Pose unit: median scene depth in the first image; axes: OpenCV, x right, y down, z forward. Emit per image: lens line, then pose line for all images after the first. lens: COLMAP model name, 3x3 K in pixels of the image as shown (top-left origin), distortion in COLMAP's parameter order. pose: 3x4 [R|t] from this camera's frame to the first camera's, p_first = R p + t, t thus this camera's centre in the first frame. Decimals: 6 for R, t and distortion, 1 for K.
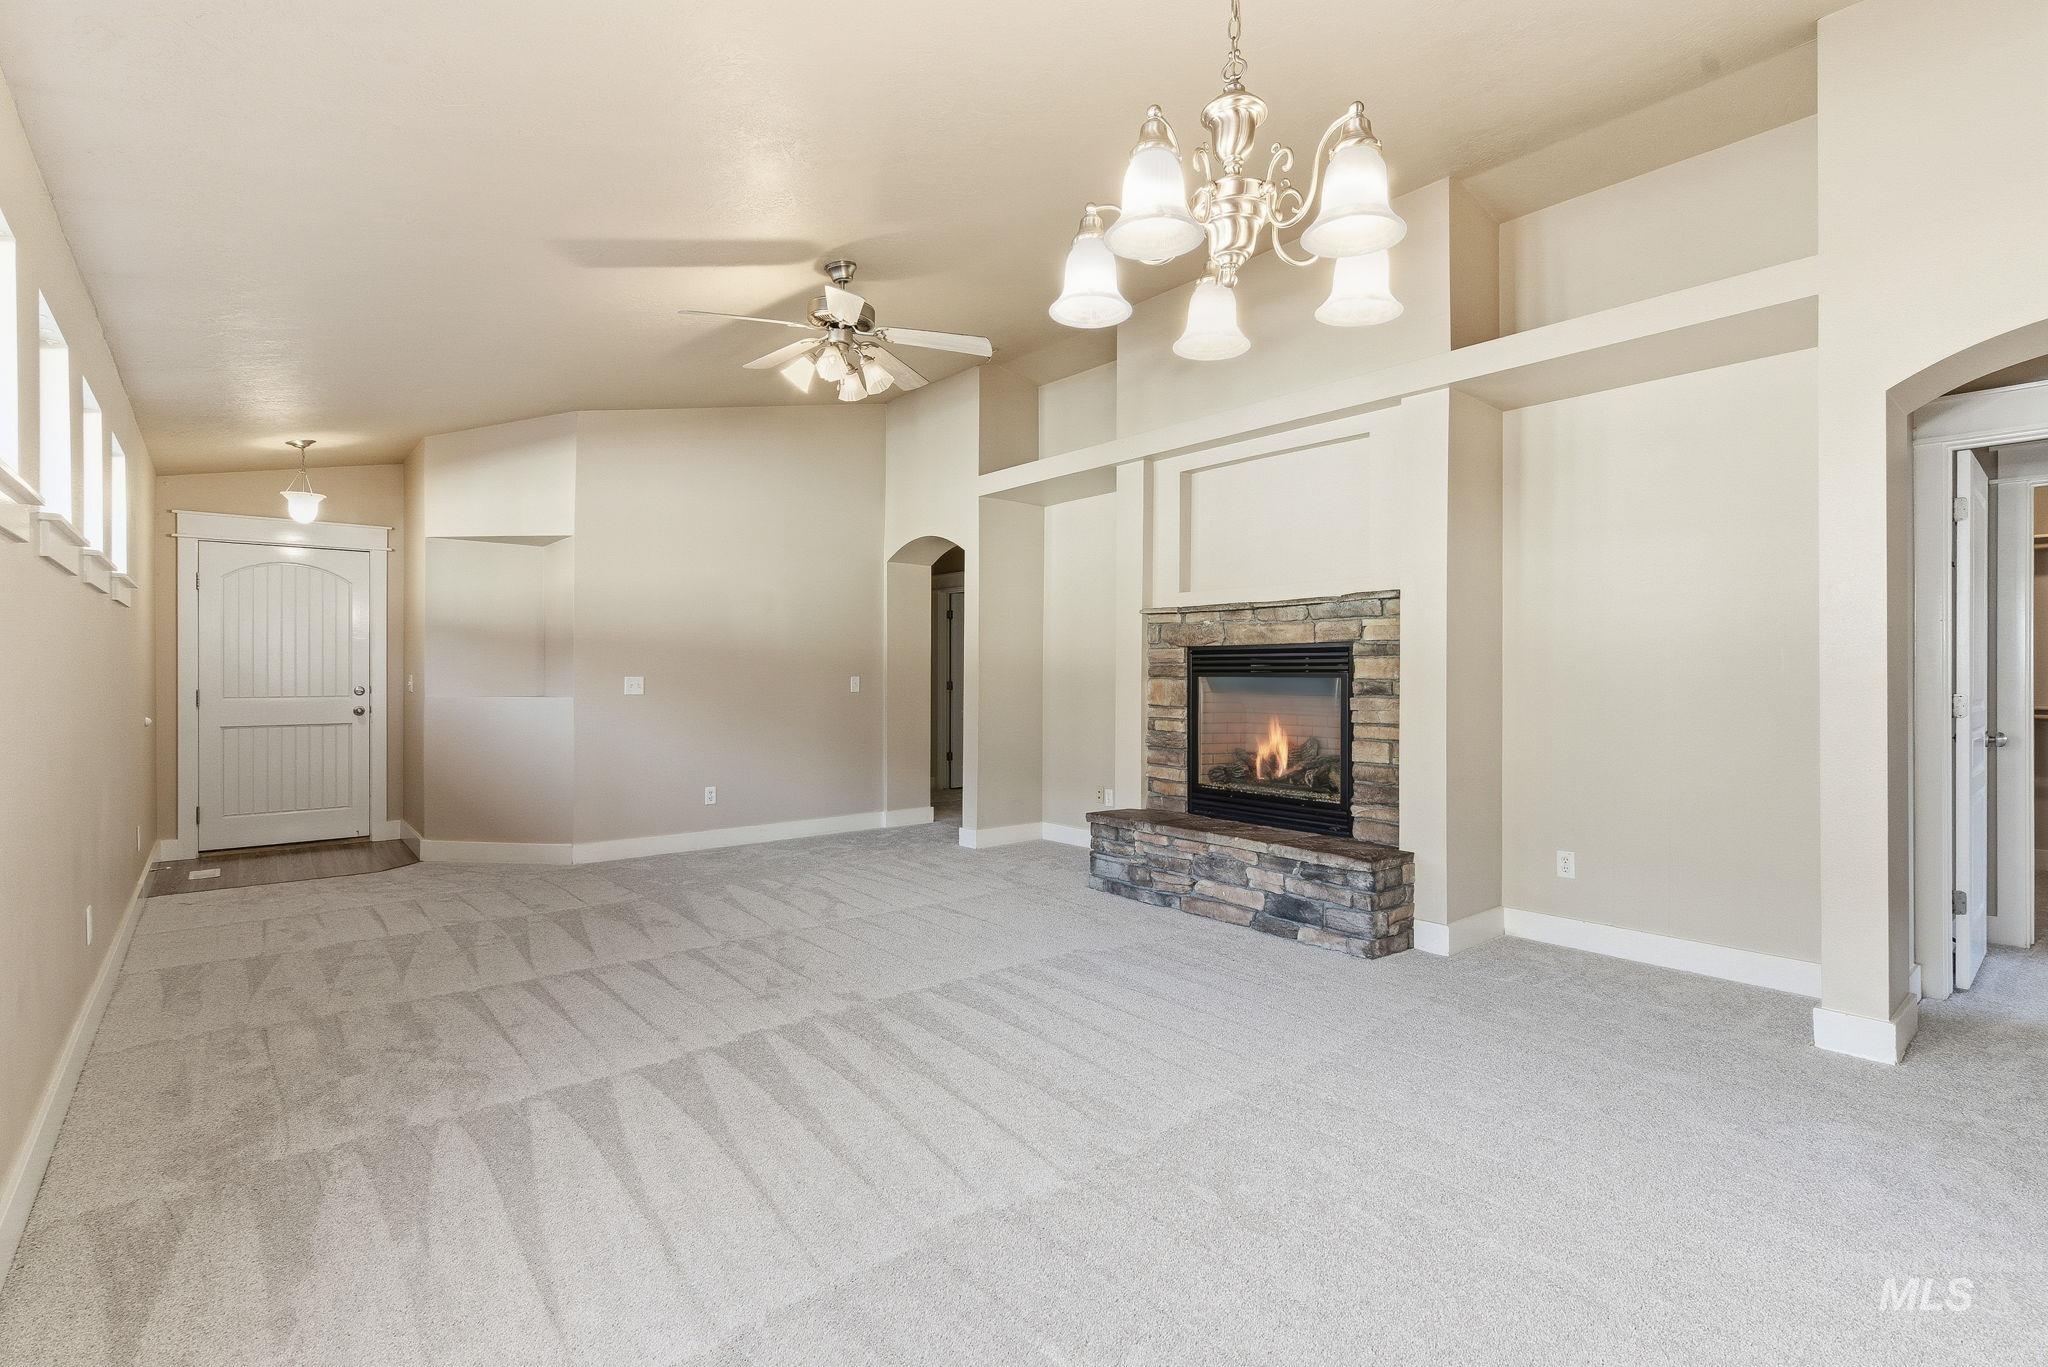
lens RADIAL K [[948.0, 0, 1024.0], [0, 948.0, 683.5], [0, 0, 1]] dist [0.013916, -0.000565]
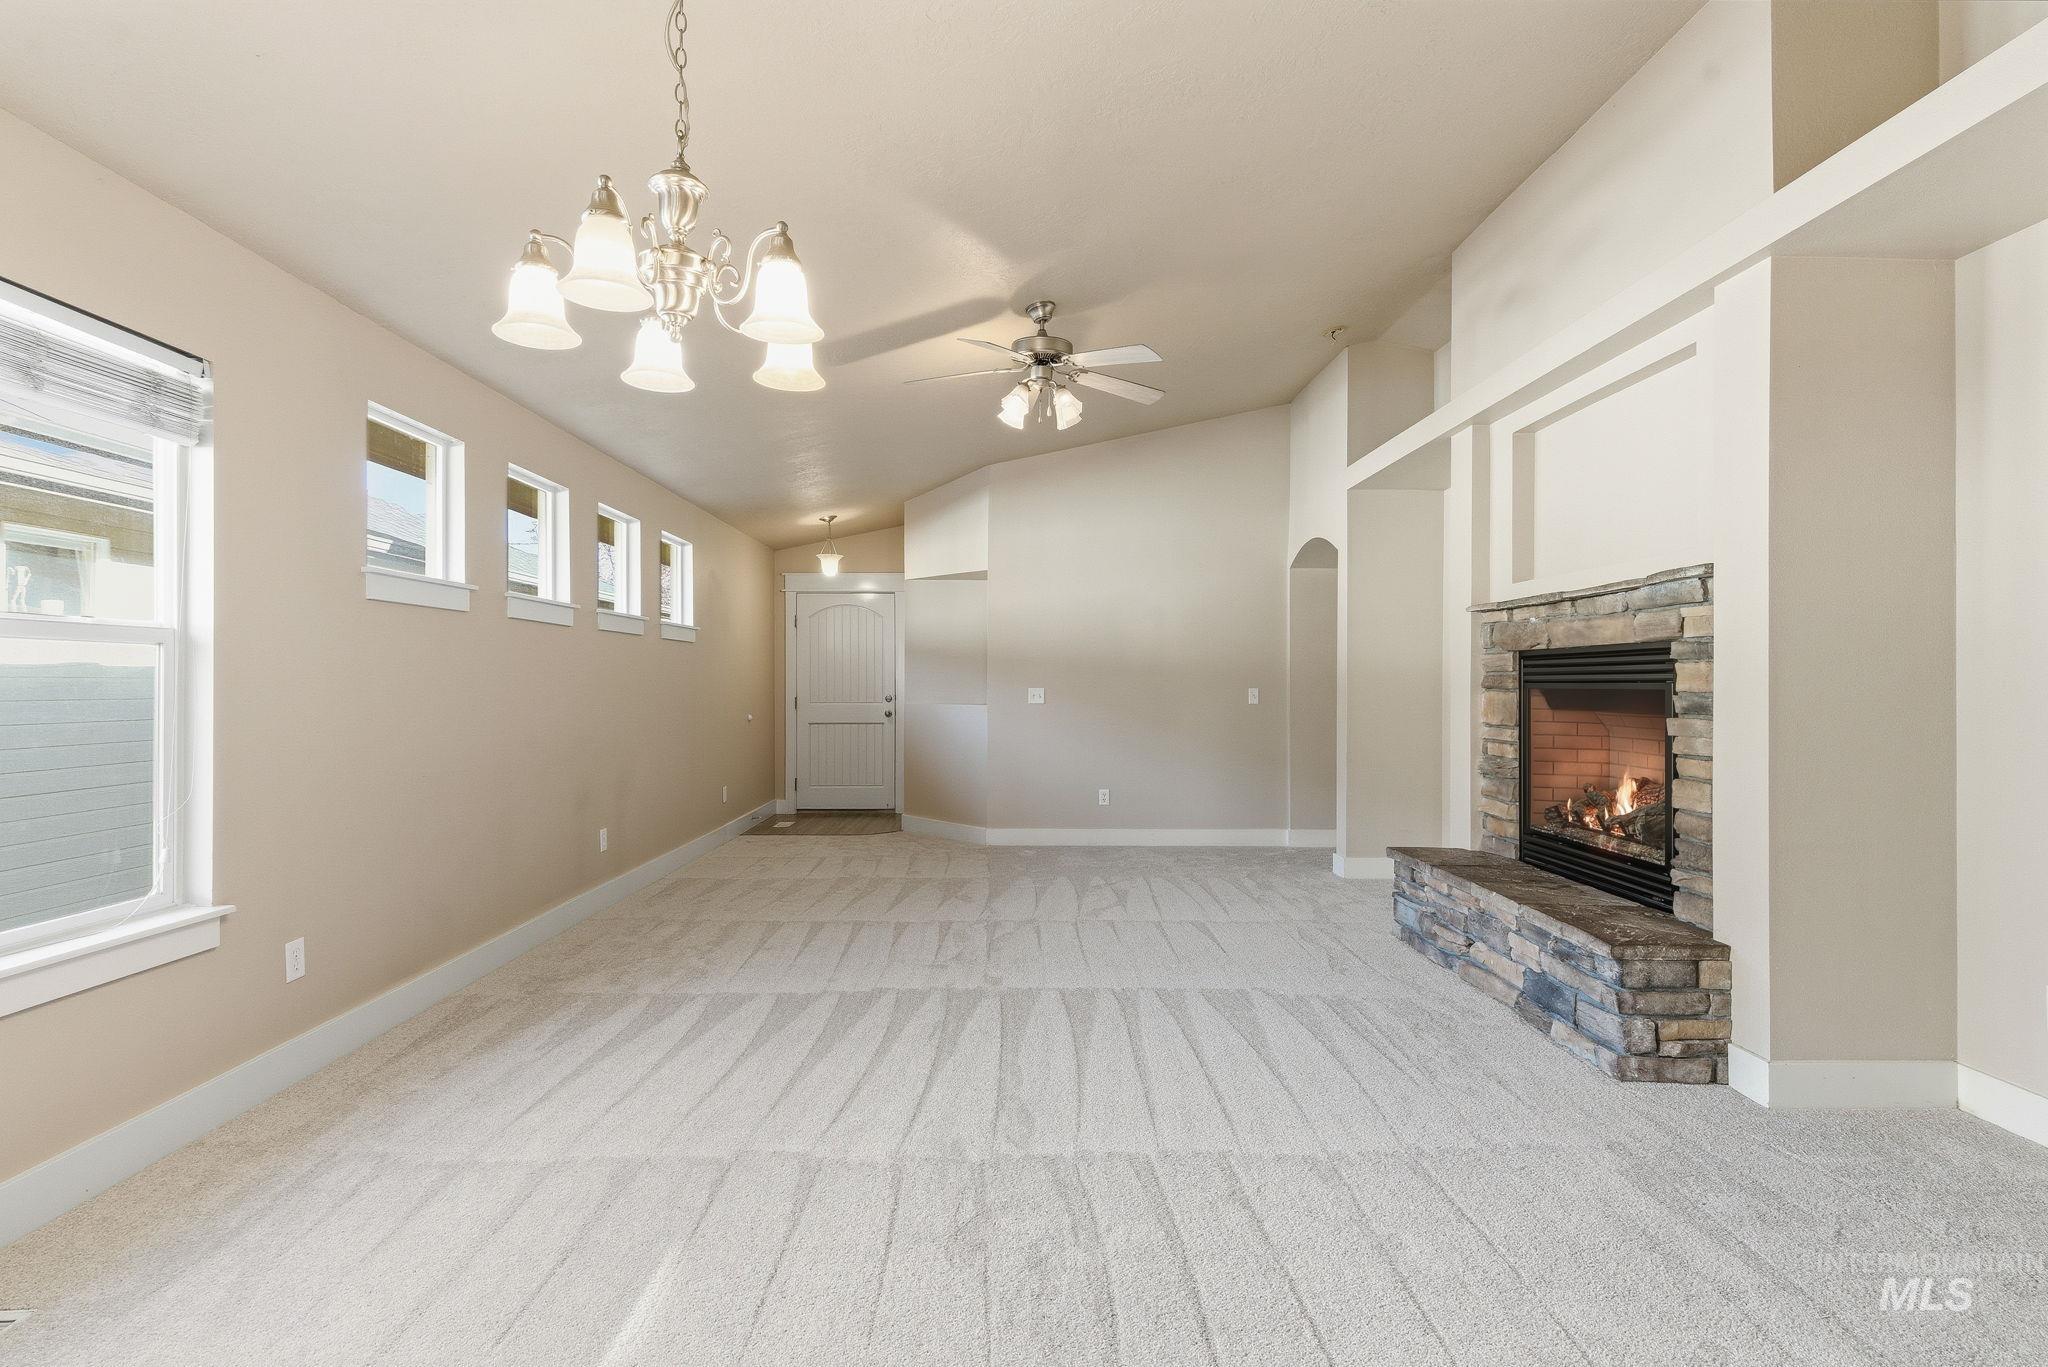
lens RADIAL K [[969.7, 0, 1022.6], [0, 969.7, 691.0], [0, 0, 1]] dist [0.020432, -0.000524]
pose [[0.773116, 0.003009, -0.634258, 0.414785], [-0.005509, 0.999983, -0.001972, -0.001412], [0.634241, 0.005018, 0.773119, 0.116478]]
